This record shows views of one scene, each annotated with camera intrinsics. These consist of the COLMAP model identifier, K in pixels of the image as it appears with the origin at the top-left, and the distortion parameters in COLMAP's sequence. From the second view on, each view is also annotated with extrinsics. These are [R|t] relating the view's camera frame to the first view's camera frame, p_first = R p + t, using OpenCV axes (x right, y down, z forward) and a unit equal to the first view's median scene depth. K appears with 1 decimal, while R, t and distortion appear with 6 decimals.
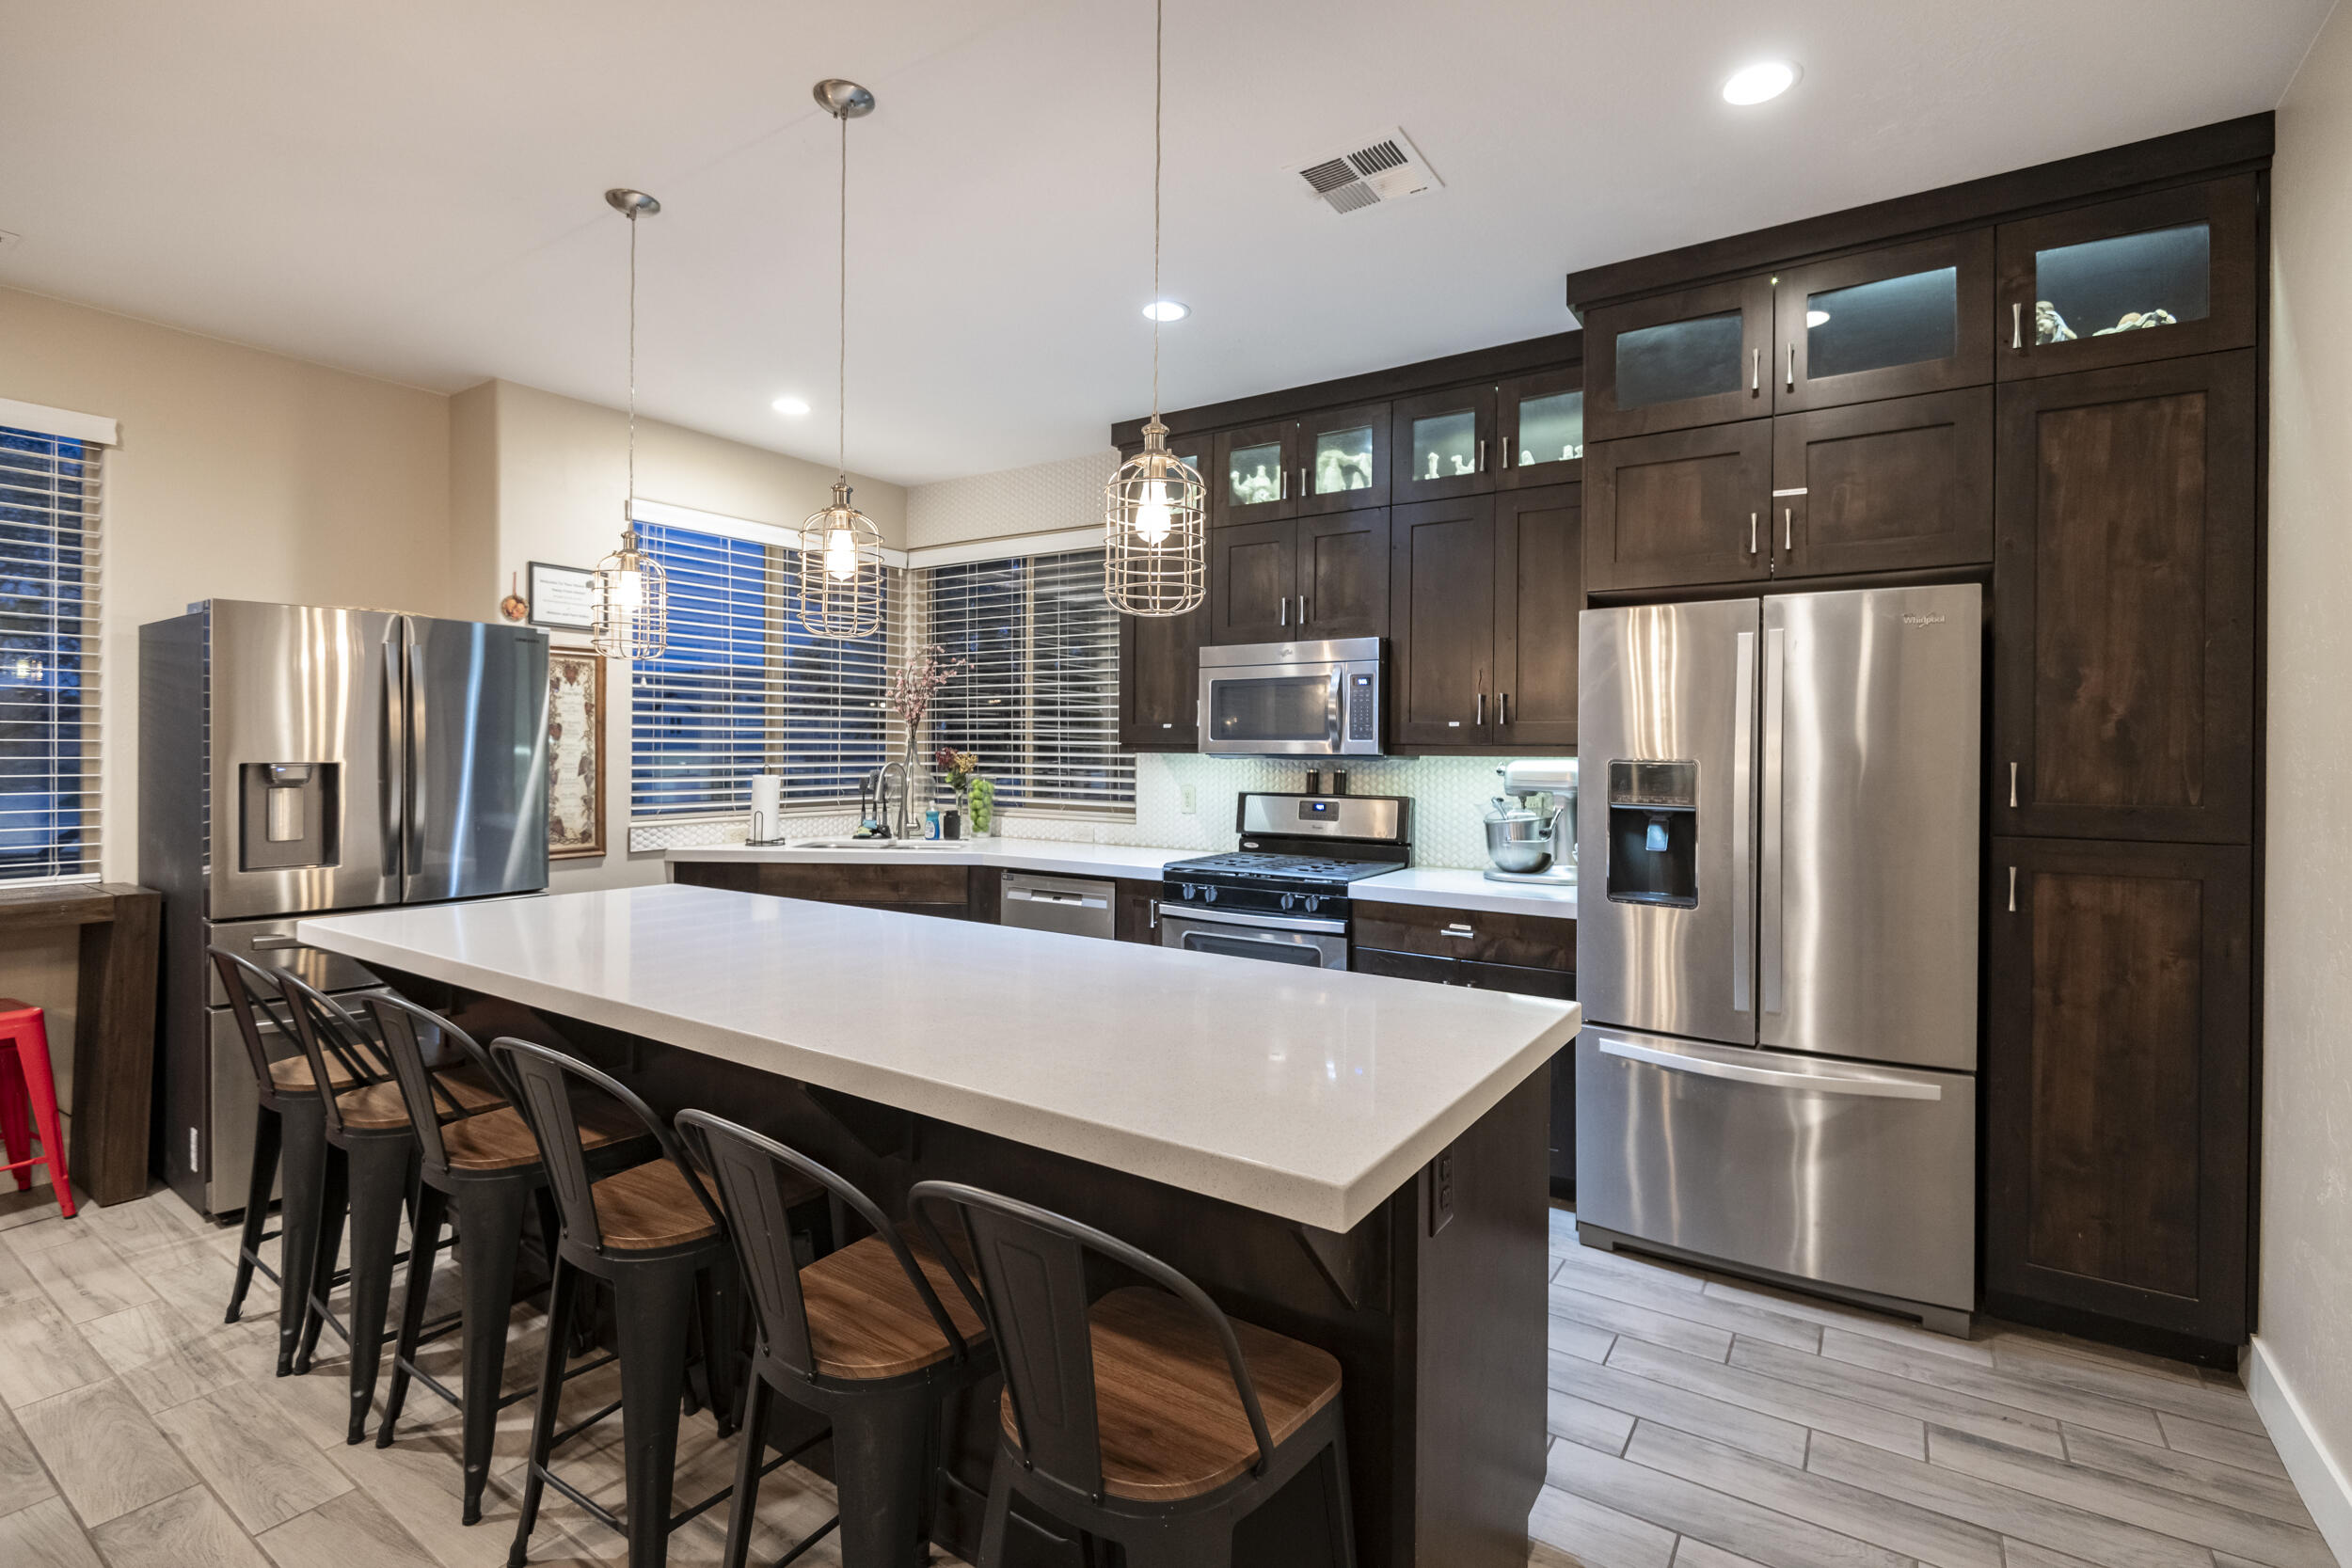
lens RADIAL K [[1078.9, 0, 1176.4], [0, 1078.9, 748.0], [0, 0, 1]] dist [0.004235, -0.002937]
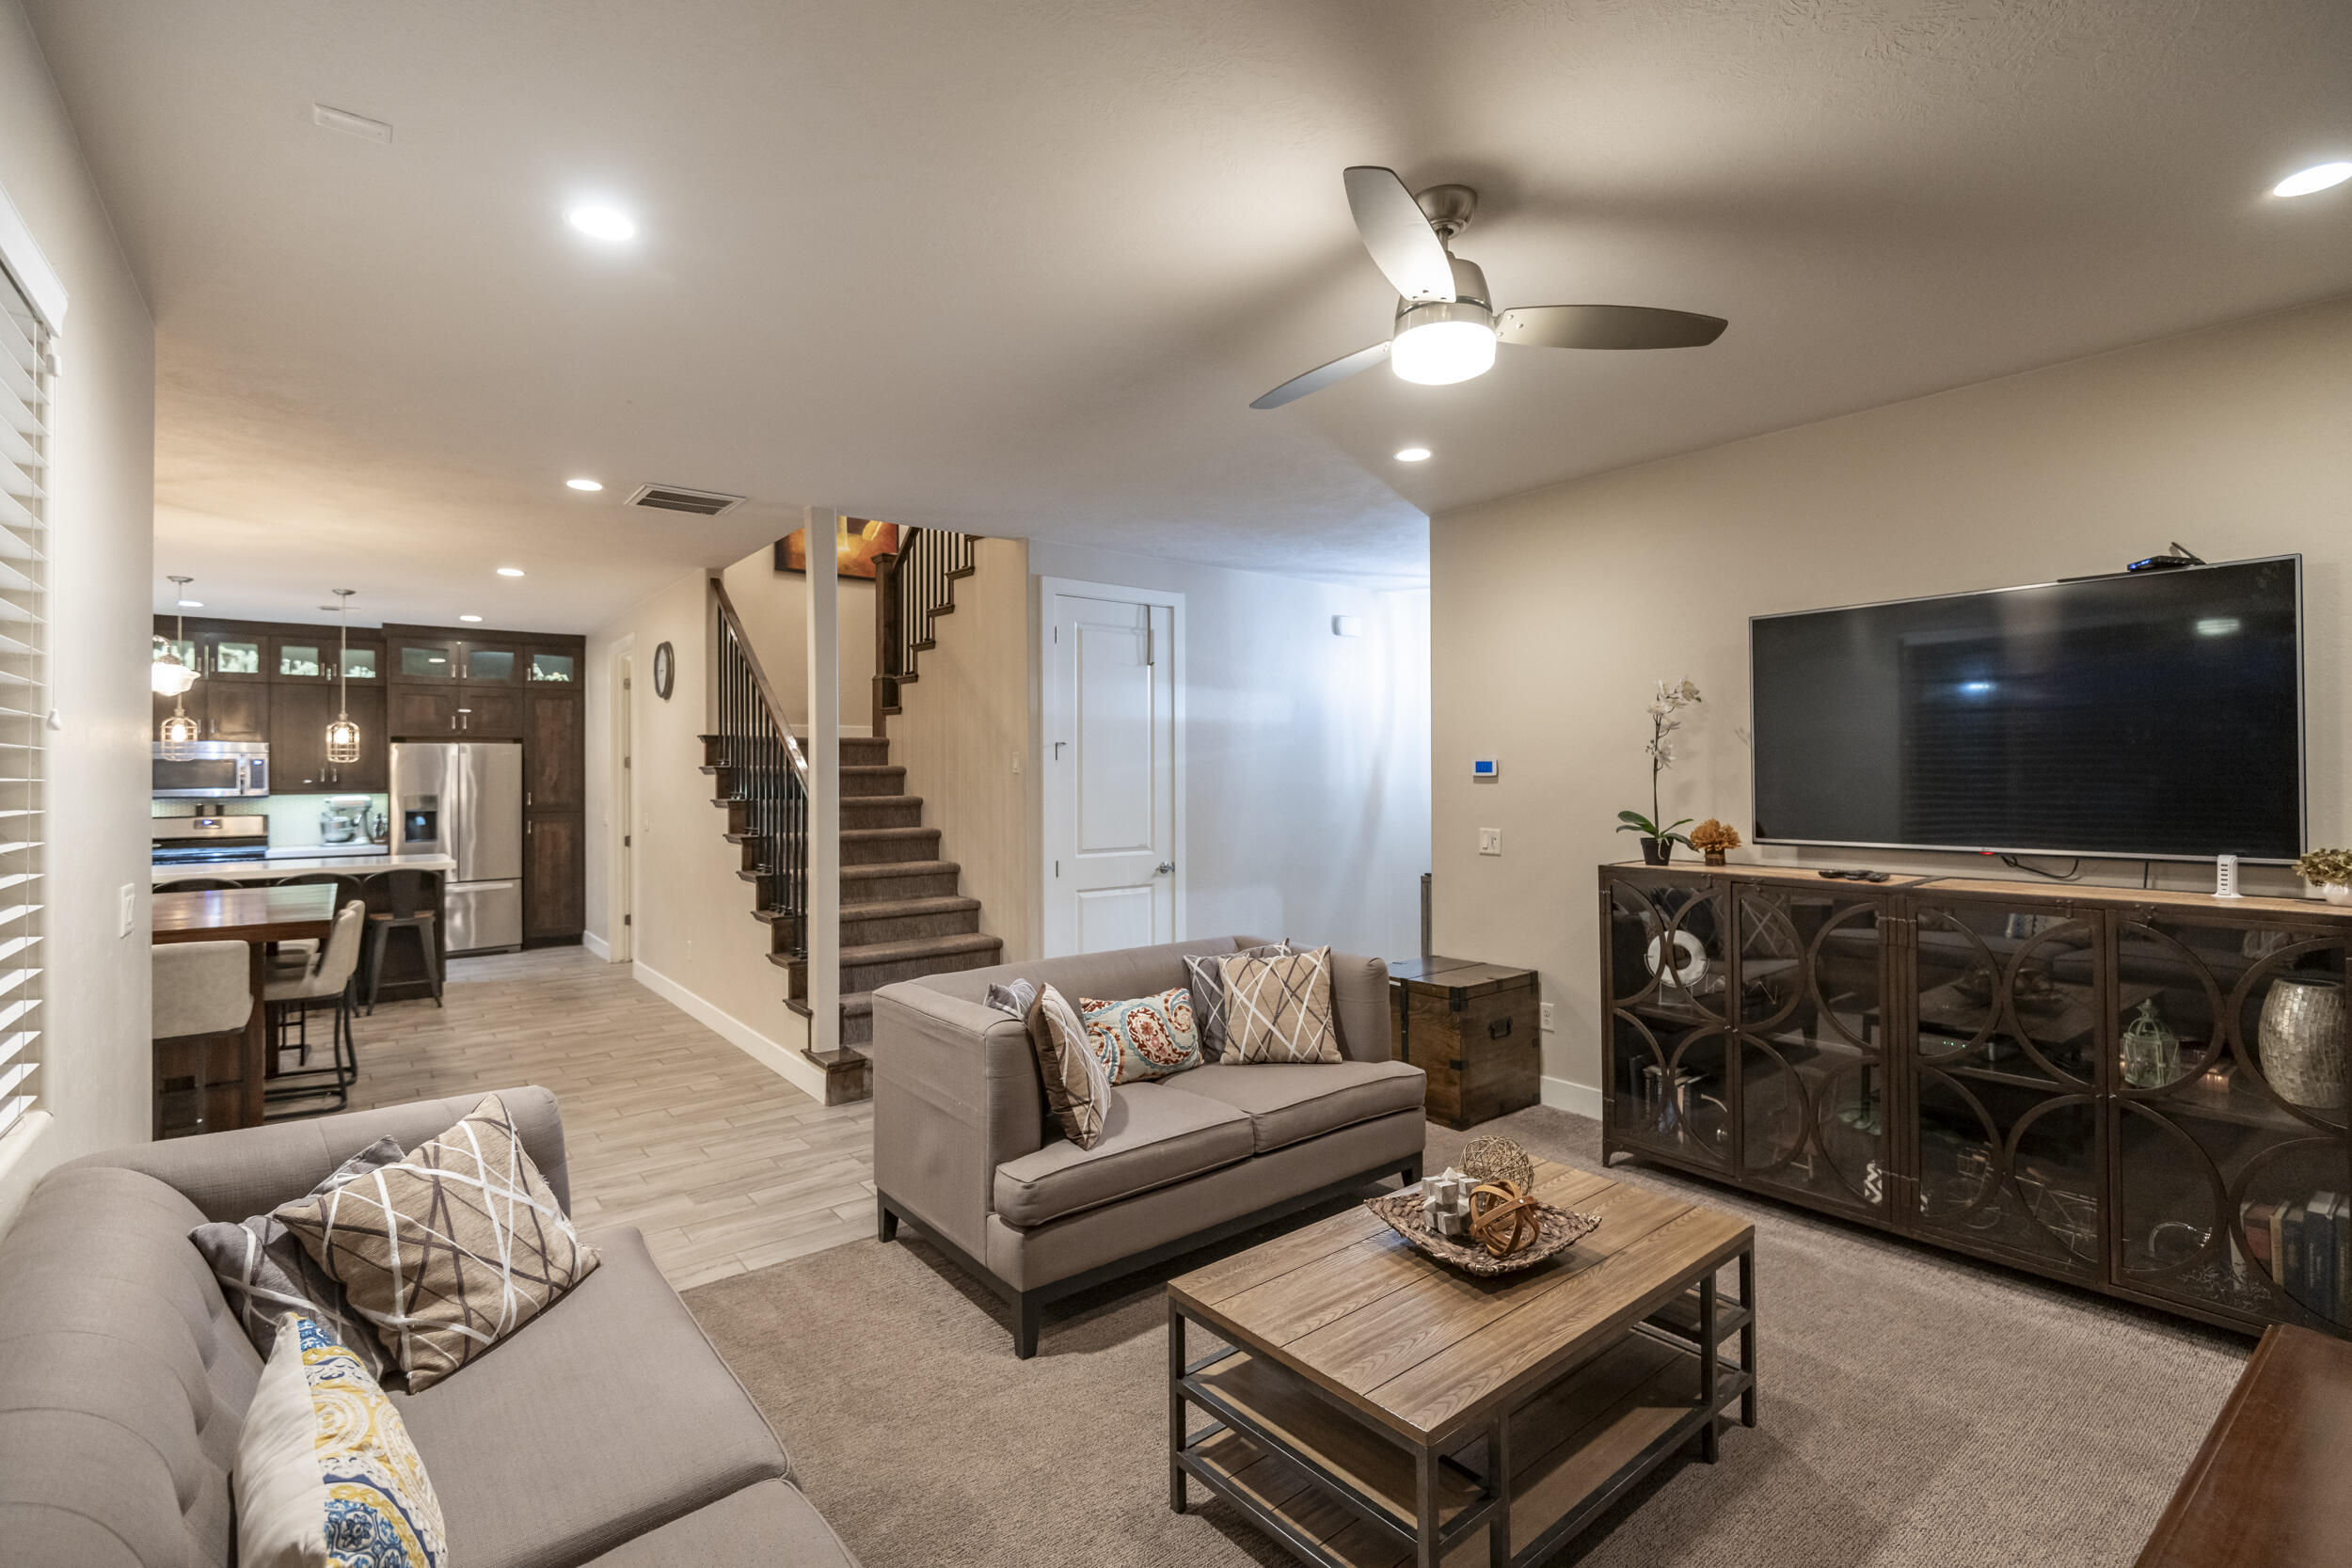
lens RADIAL K [[1078.9, 0, 1179.3], [0, 1078.9, 774.0], [0, 0, 1]] dist [0.004235, -0.002937]
pose [[0.295012, -0.004629, 0.955482, -2.054410], [0.007377, 0.999969, 0.002567, -0.043331], [-0.955465, 0.006291, 0.295037, -2.164311]]
